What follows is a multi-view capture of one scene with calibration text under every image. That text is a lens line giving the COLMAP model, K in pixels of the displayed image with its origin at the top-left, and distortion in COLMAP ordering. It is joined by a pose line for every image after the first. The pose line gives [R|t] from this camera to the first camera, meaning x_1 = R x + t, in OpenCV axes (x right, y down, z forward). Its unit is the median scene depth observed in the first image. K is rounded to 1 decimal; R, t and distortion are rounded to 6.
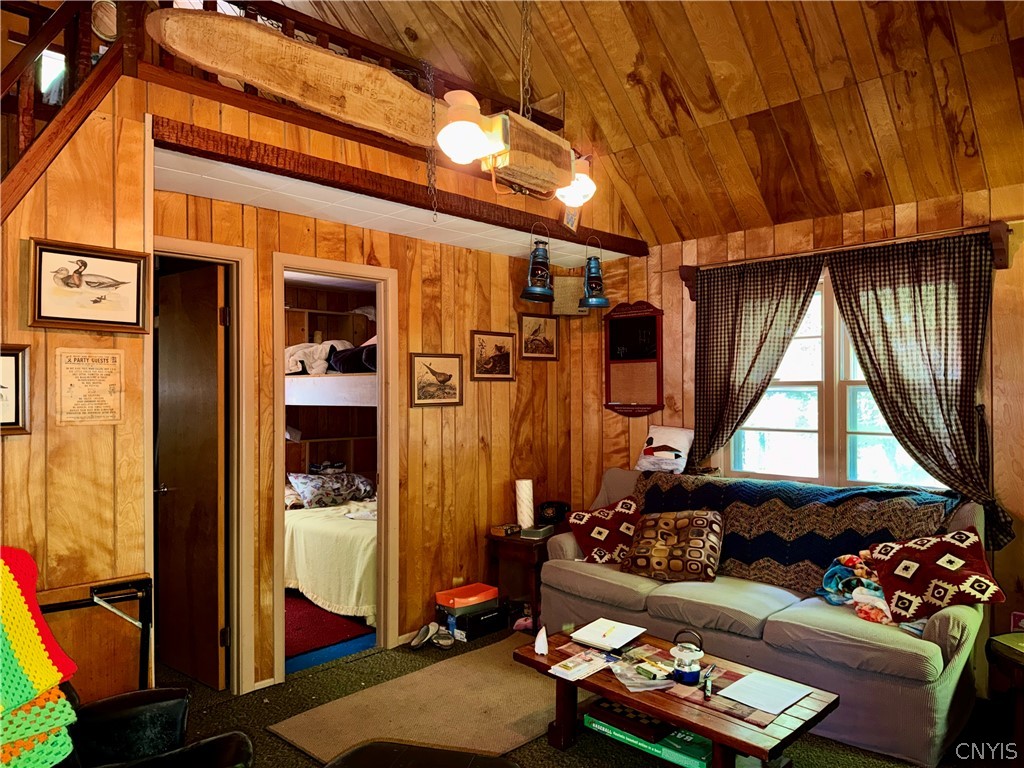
lens RADIAL K [[710.1, 0, 512.1], [0, 710.1, 387.8], [0, 0, 1]] dist [0.032627, -0.015832]
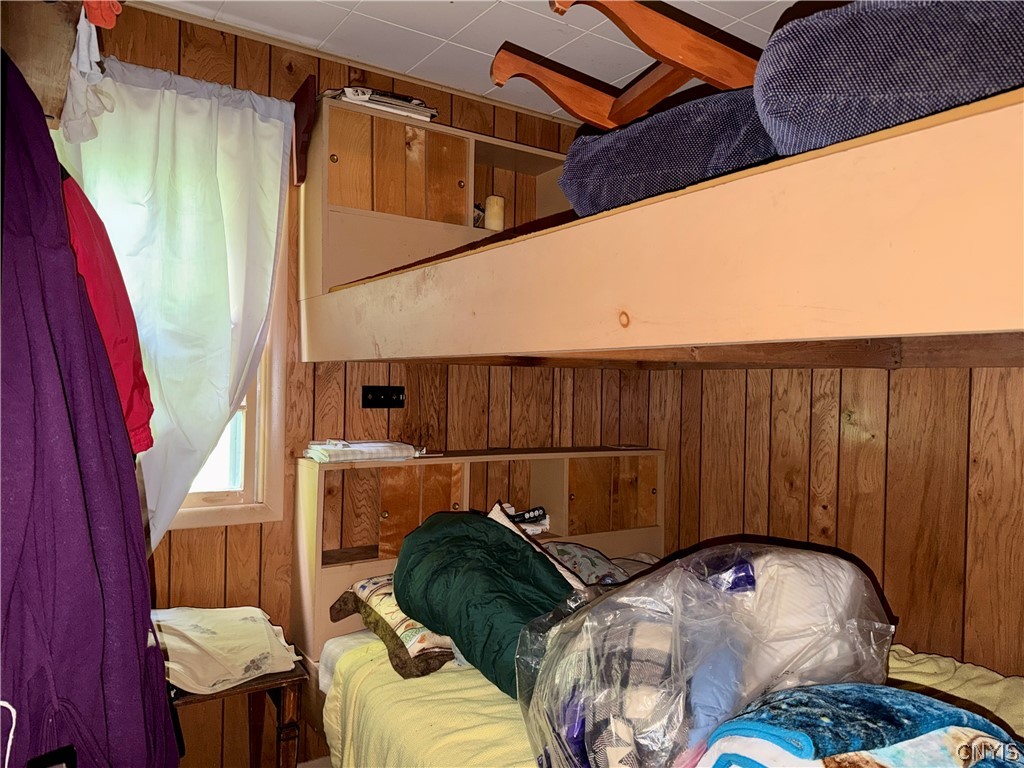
lens RADIAL K [[710.1, 0, 511.9], [0, 710.1, 383.5], [0, 0, 1]] dist [0.032627, -0.015832]
pose [[0.984637, 0.018604, -0.173620, -0.189066], [-0.016619, 0.999779, 0.012878, 0.023792], [0.173821, -0.009795, 0.984729, 0.593641]]
